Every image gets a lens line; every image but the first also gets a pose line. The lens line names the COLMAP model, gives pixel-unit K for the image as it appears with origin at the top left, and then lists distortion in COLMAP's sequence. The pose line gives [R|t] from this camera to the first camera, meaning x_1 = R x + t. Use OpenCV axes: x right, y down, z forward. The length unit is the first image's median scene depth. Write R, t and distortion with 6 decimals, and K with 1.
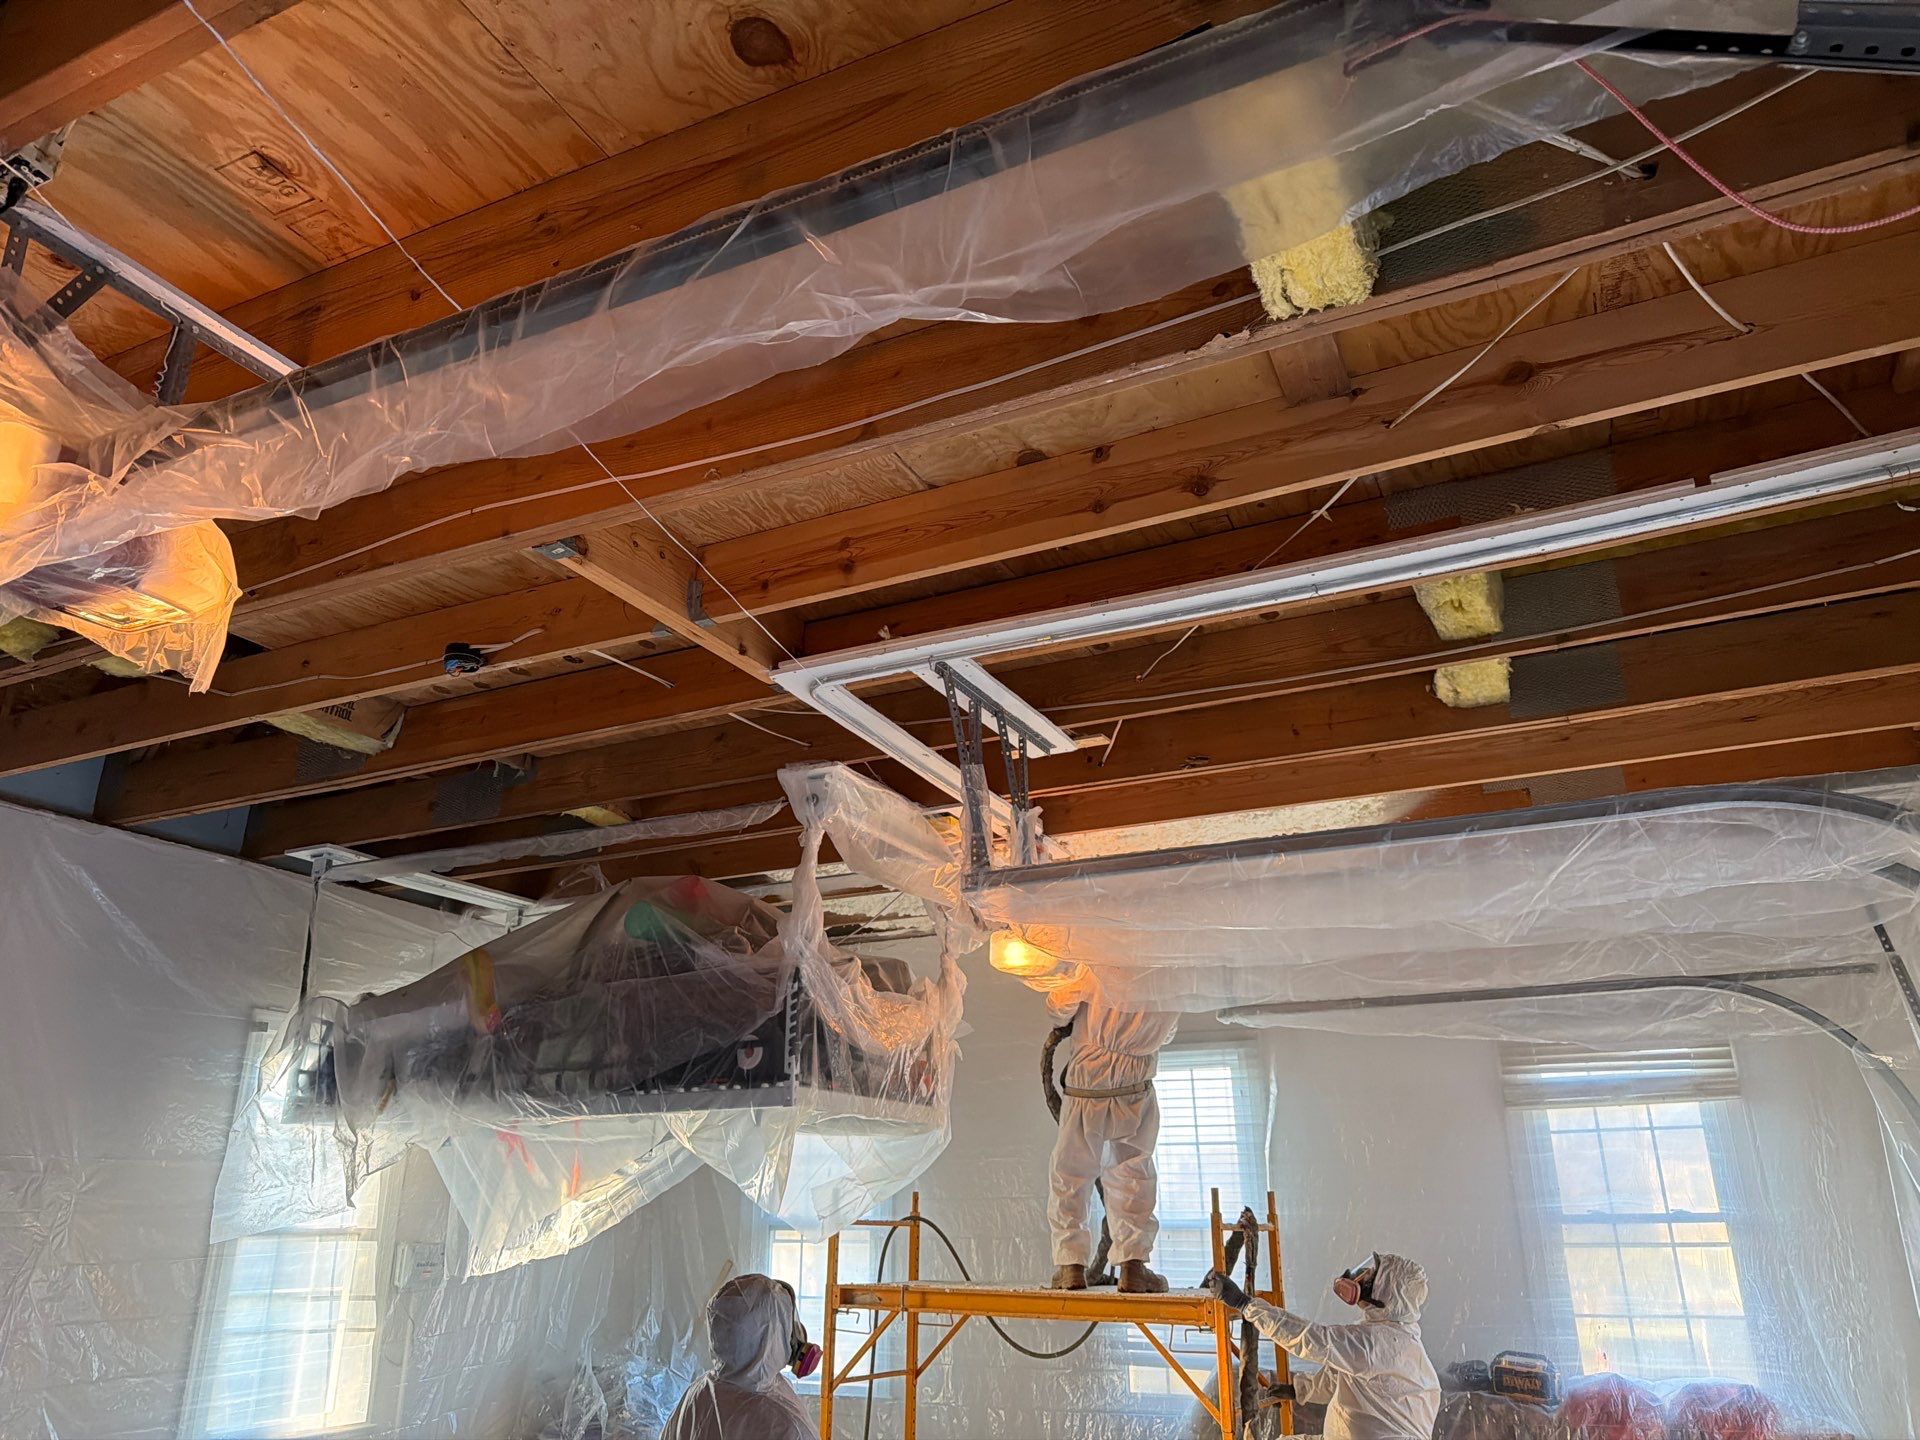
lens RADIAL K [[1387.2, 0, 953.8], [0, 1387.2, 723.9], [0, 0, 1]] dist [0.096467, -0.145916]
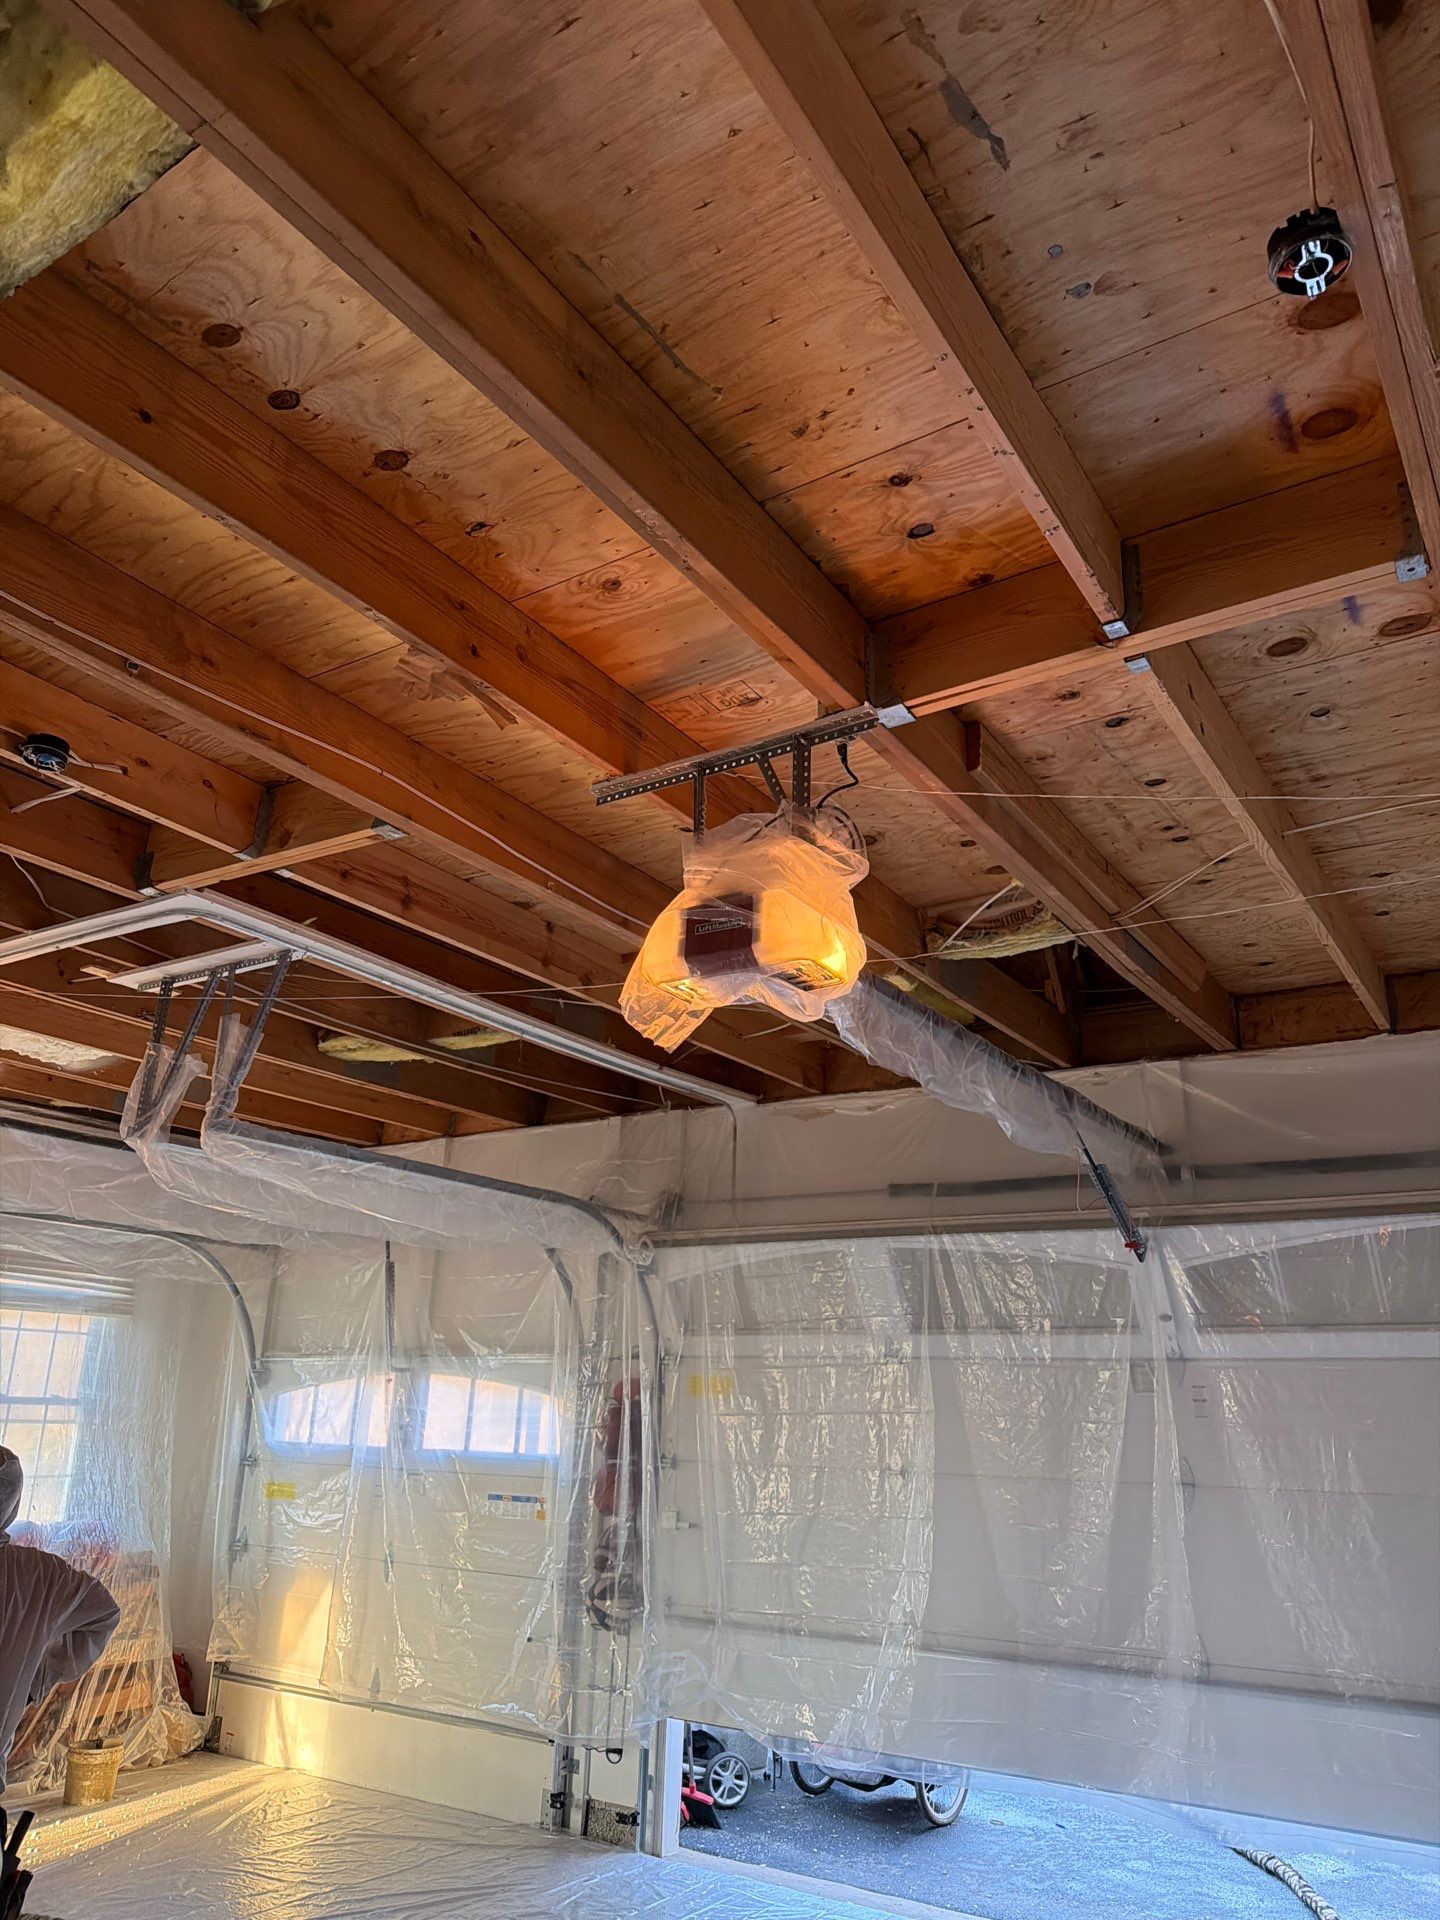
lens RADIAL K [[1361.2, 0, 720.0], [0, 1361.2, 960.0], [0, 0, 1]] dist [0.172030, -0.321144]
pose [[0.118470, 0.324444, 0.938457, -1.157231], [-0.372092, 0.890751, -0.260978, 0.147206], [-0.920604, -0.318274, 0.226251, 0.427201]]
